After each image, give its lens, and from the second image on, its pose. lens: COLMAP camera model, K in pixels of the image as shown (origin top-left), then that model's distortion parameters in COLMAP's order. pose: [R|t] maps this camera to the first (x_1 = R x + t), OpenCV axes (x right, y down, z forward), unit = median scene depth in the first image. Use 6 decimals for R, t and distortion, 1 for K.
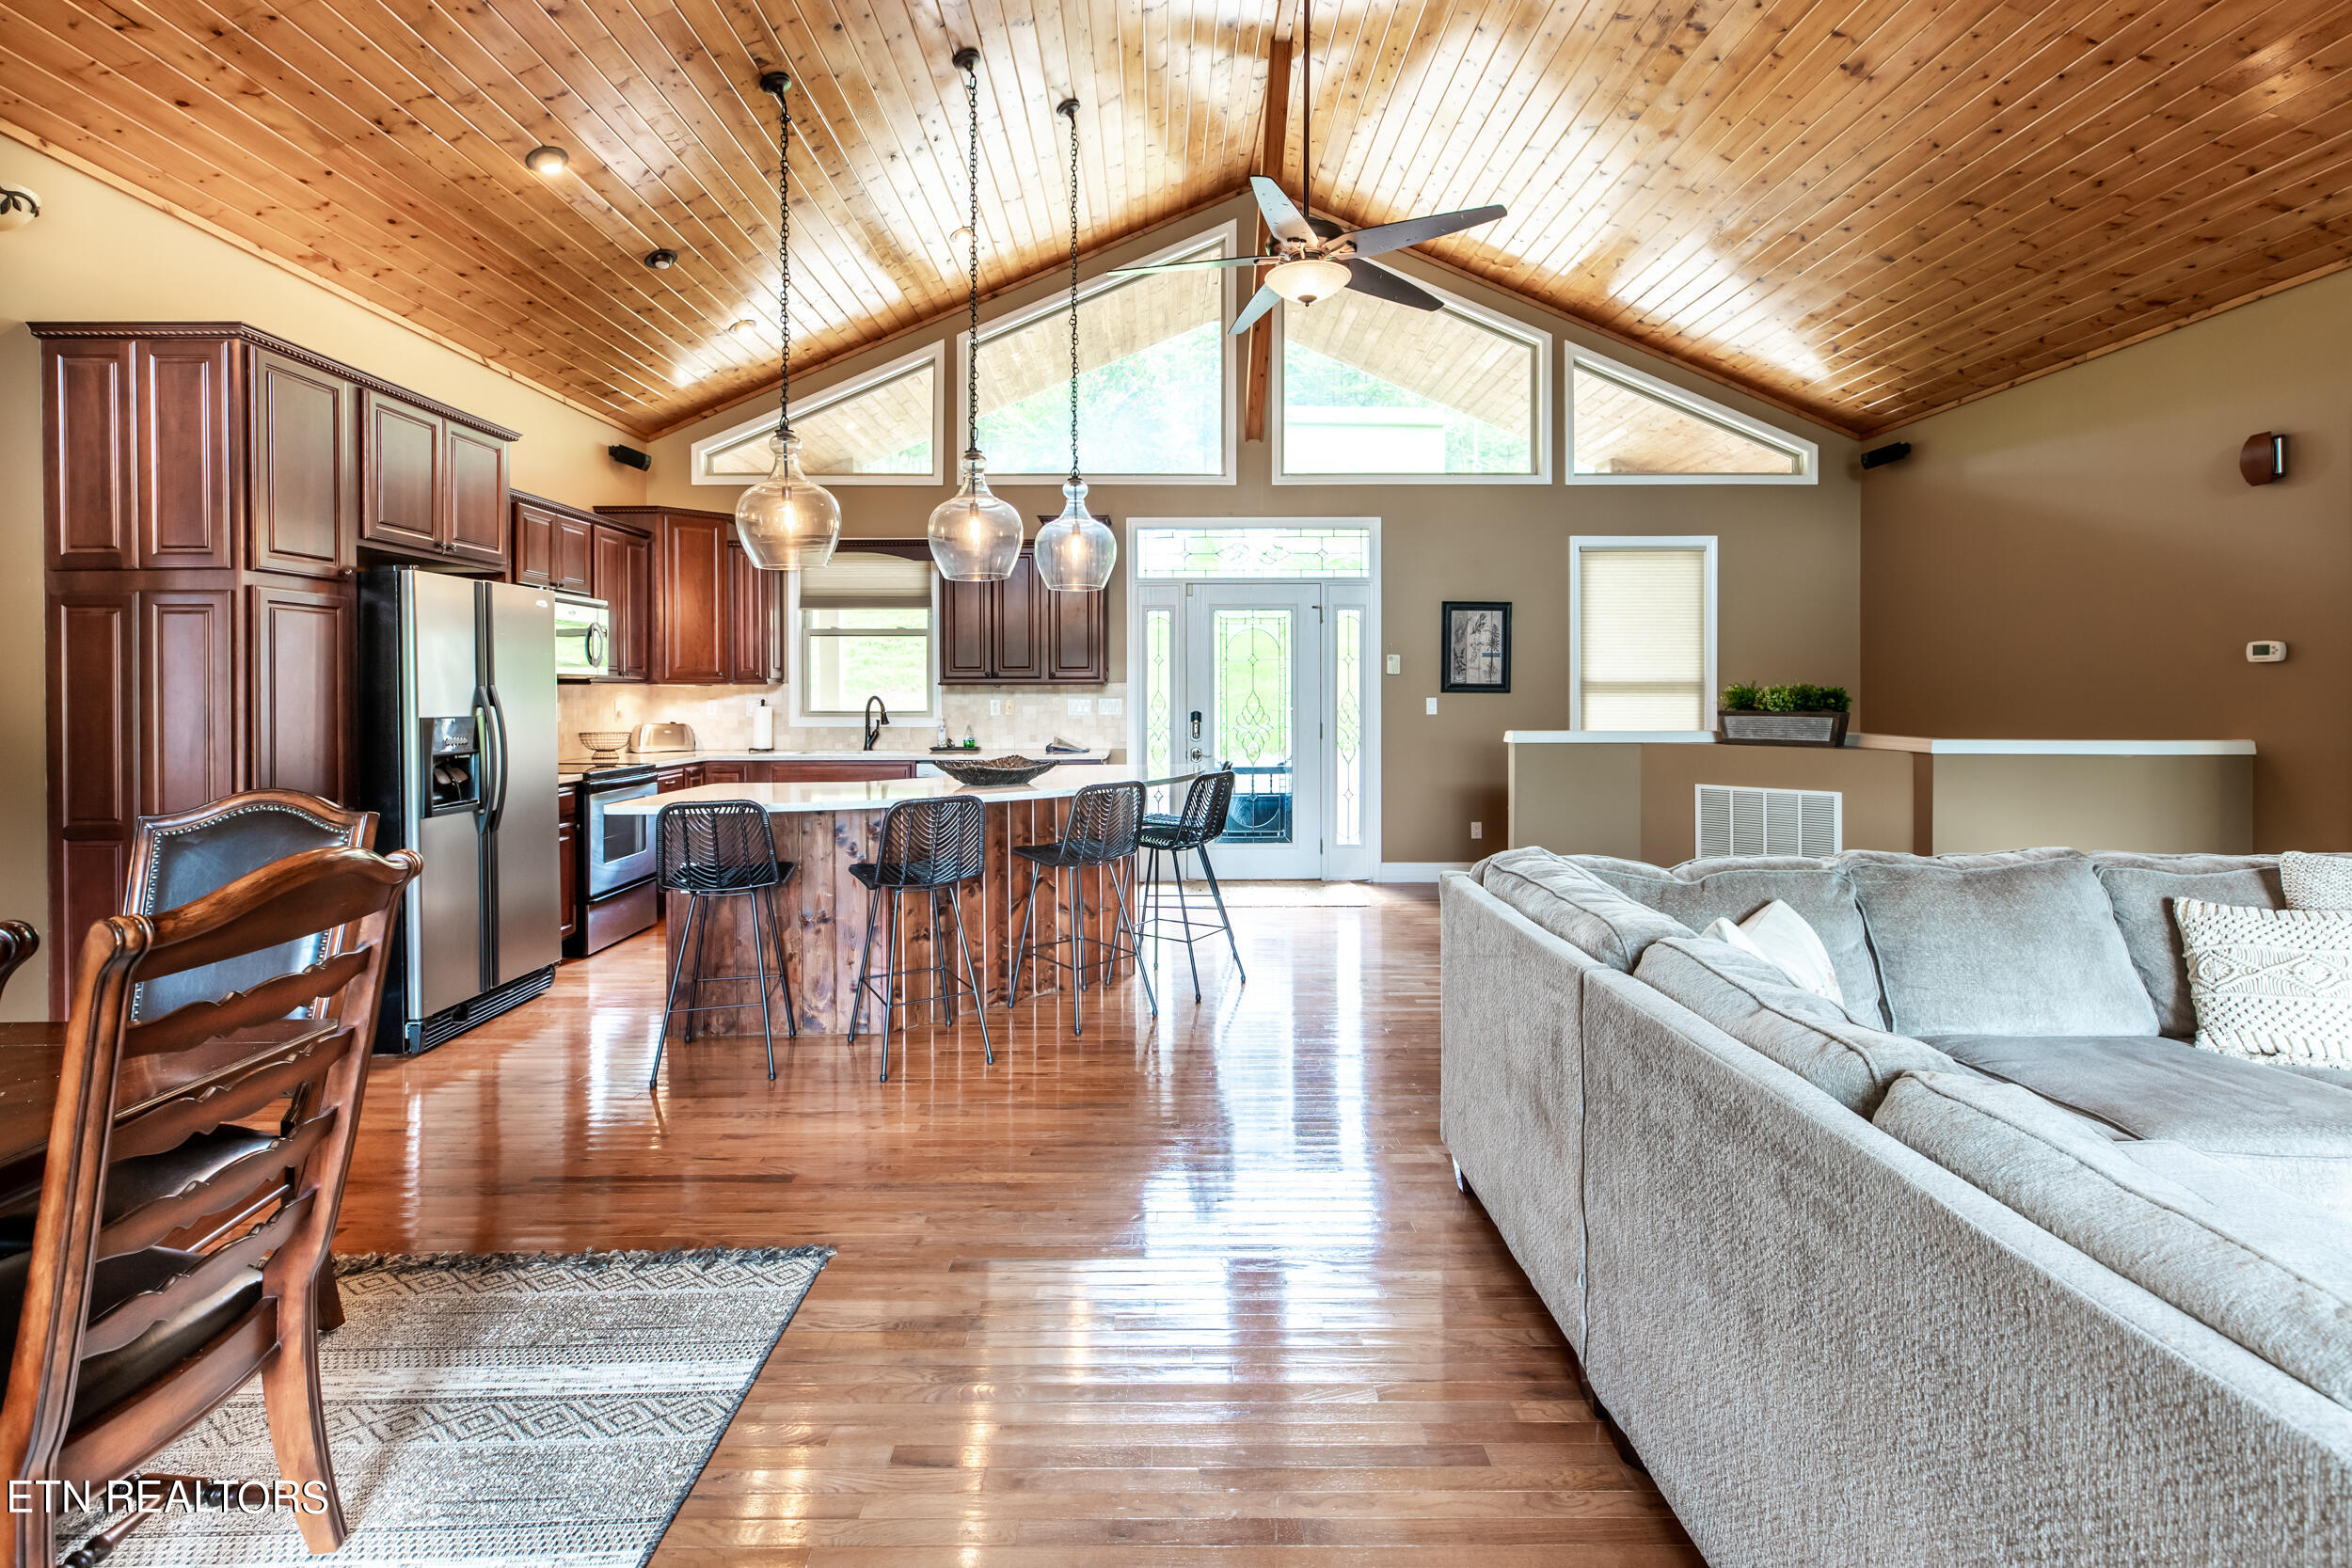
lens RADIAL K [[1091.7, 0, 1182.7], [0, 1091.7, 712.2], [0, 0, 1]] dist [0.002837, 0.000851]
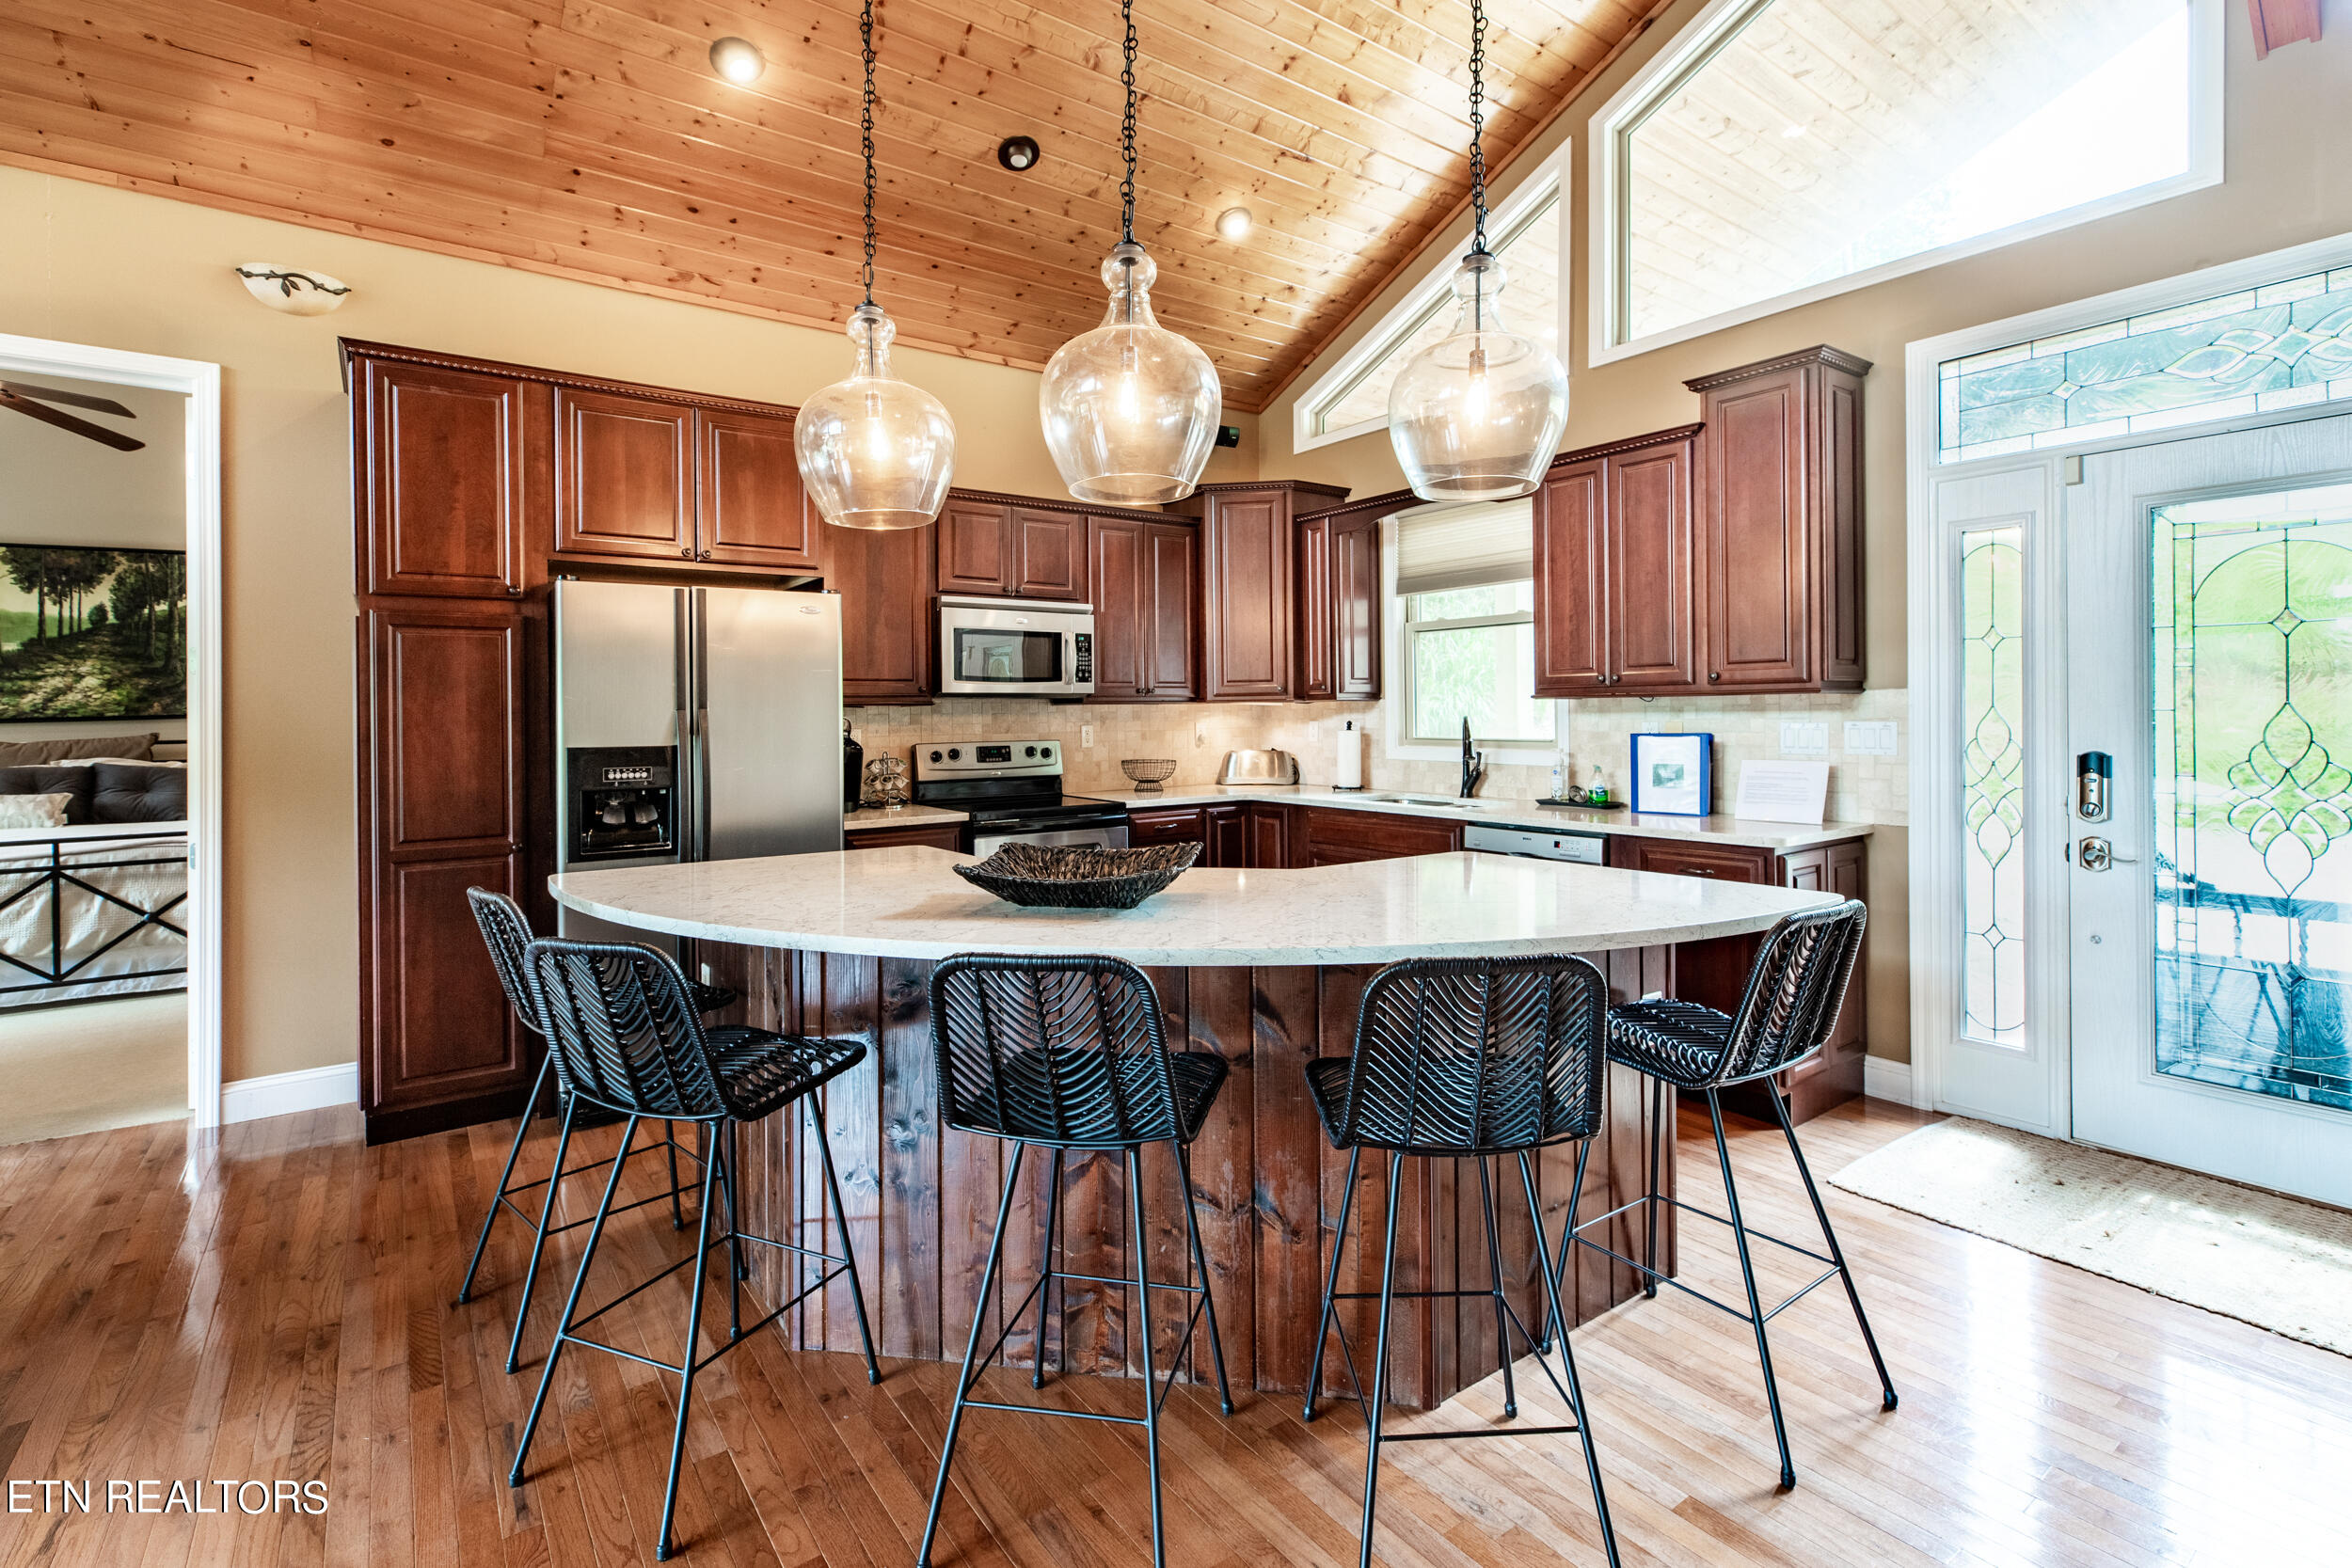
lens RADIAL K [[1091.7, 0, 1182.7], [0, 1091.7, 712.2], [0, 0, 1]] dist [0.002837, 0.000851]
pose [[0.572987, -0.004061, -0.819554, 0.158539], [-0.007390, 0.999921, -0.010122, -0.009264], [0.819531, 0.011857, 0.572912, 0.471284]]
